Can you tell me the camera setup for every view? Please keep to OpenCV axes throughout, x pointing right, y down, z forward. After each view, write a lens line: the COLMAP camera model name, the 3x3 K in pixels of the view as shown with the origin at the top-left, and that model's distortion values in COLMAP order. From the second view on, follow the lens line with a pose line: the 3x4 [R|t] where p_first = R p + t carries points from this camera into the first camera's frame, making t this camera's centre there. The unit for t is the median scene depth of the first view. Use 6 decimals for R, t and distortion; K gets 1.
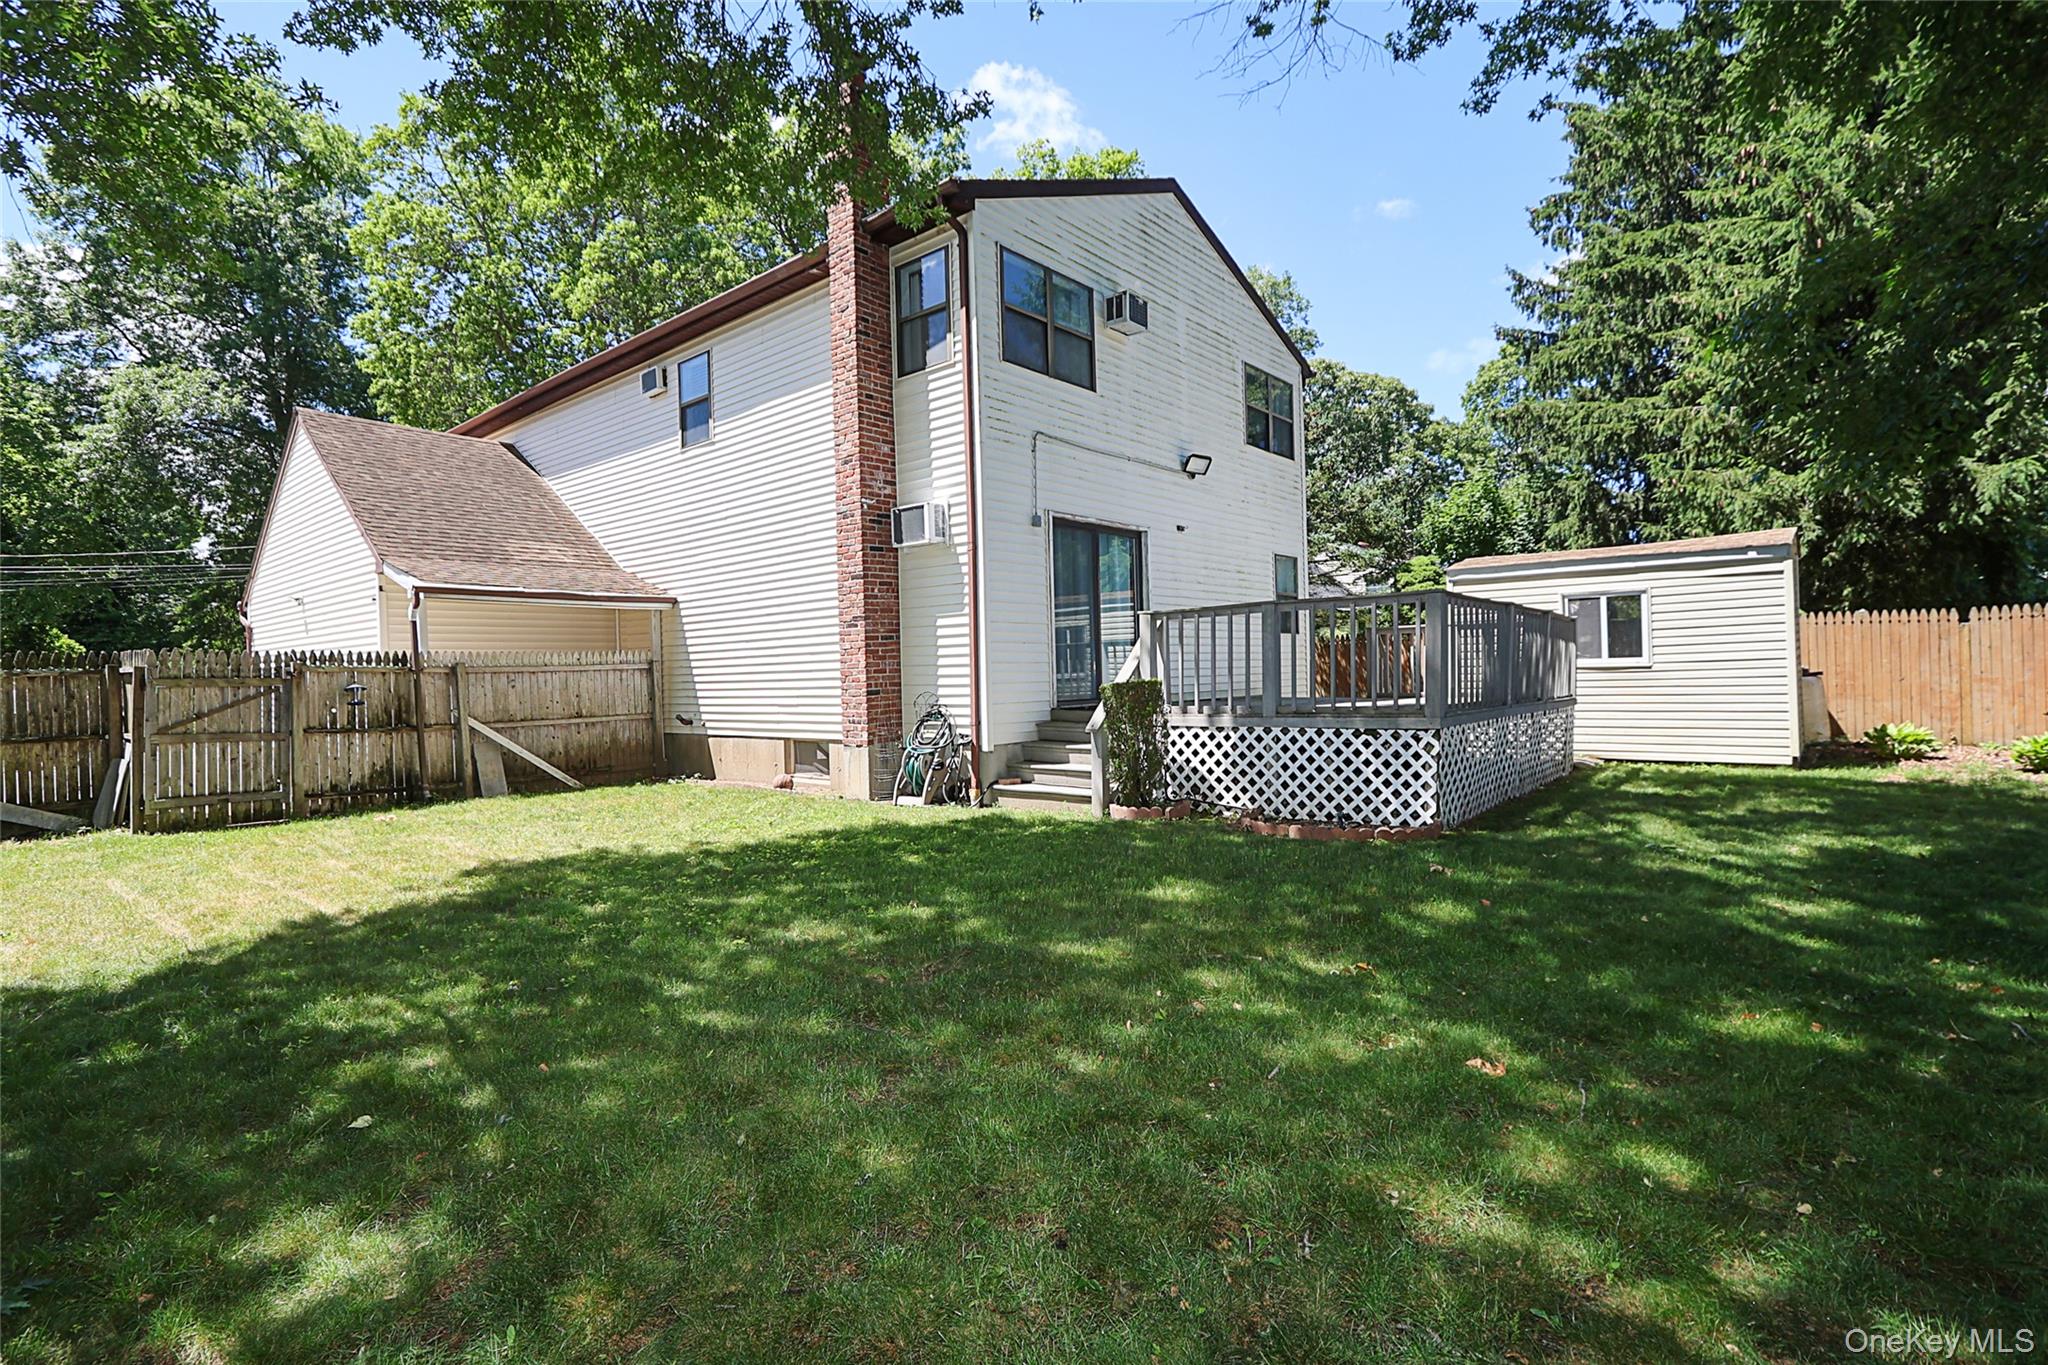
lens RADIAL K [[980.0, 0, 1024.0], [0, 980.0, 682.5], [0, 0, 1]] dist [0.000660, -0.000372]
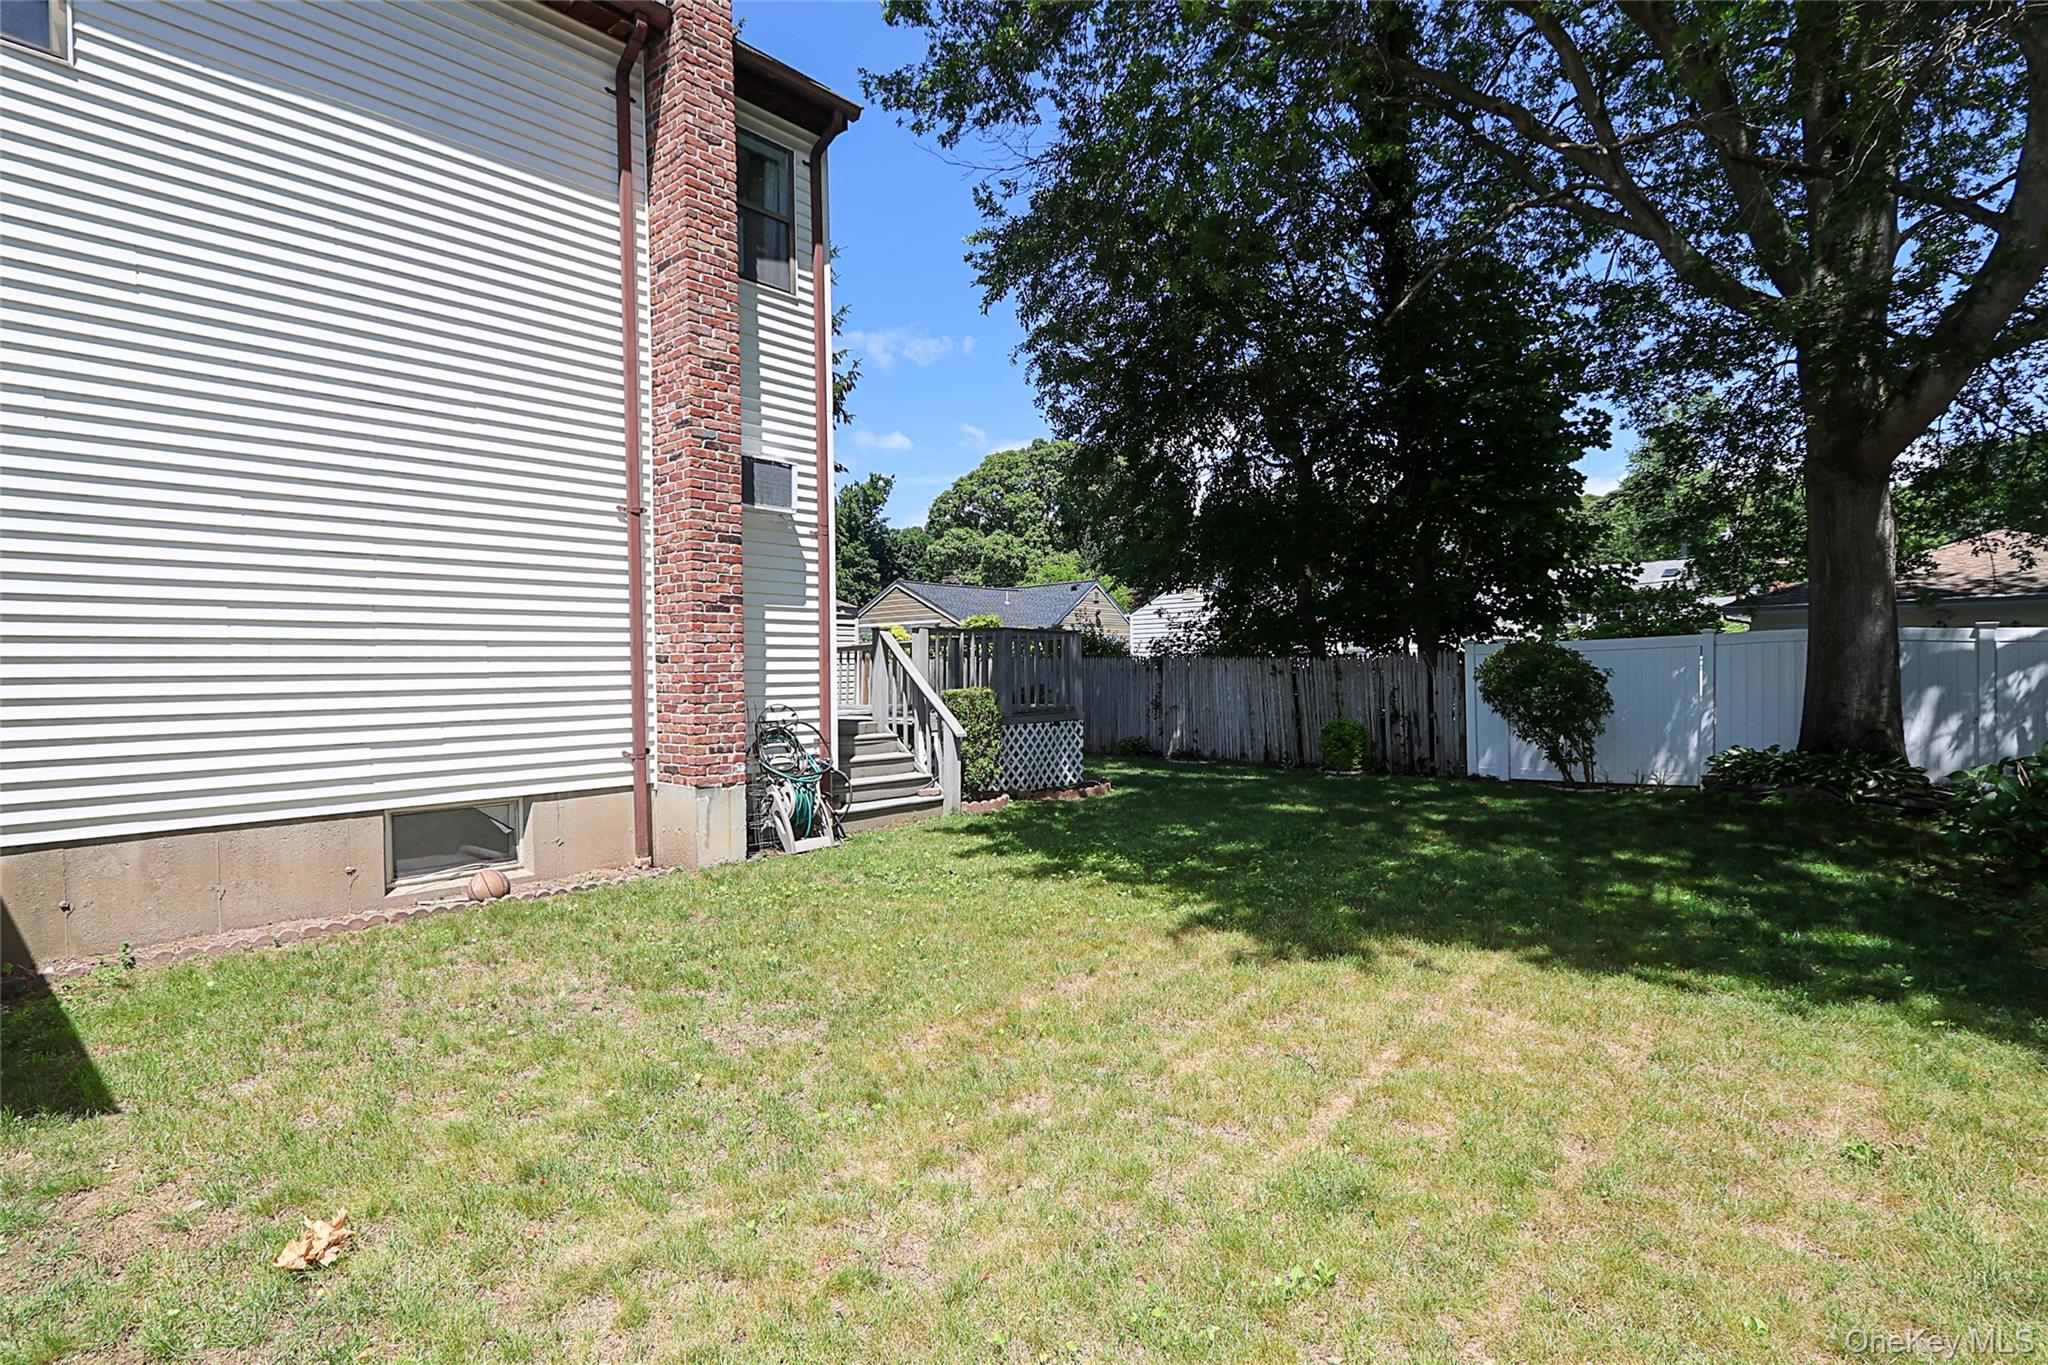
lens RADIAL K [[980.0, 0, 1024.0], [0, 980.0, 682.5], [0, 0, 1]] dist [0.000660, -0.000372]
pose [[0.013701, 0.016355, 0.999772, -1.120004], [0.024330, 0.999565, -0.016685, 0.012254], [-0.999610, 0.024553, 0.013297, 1.029546]]
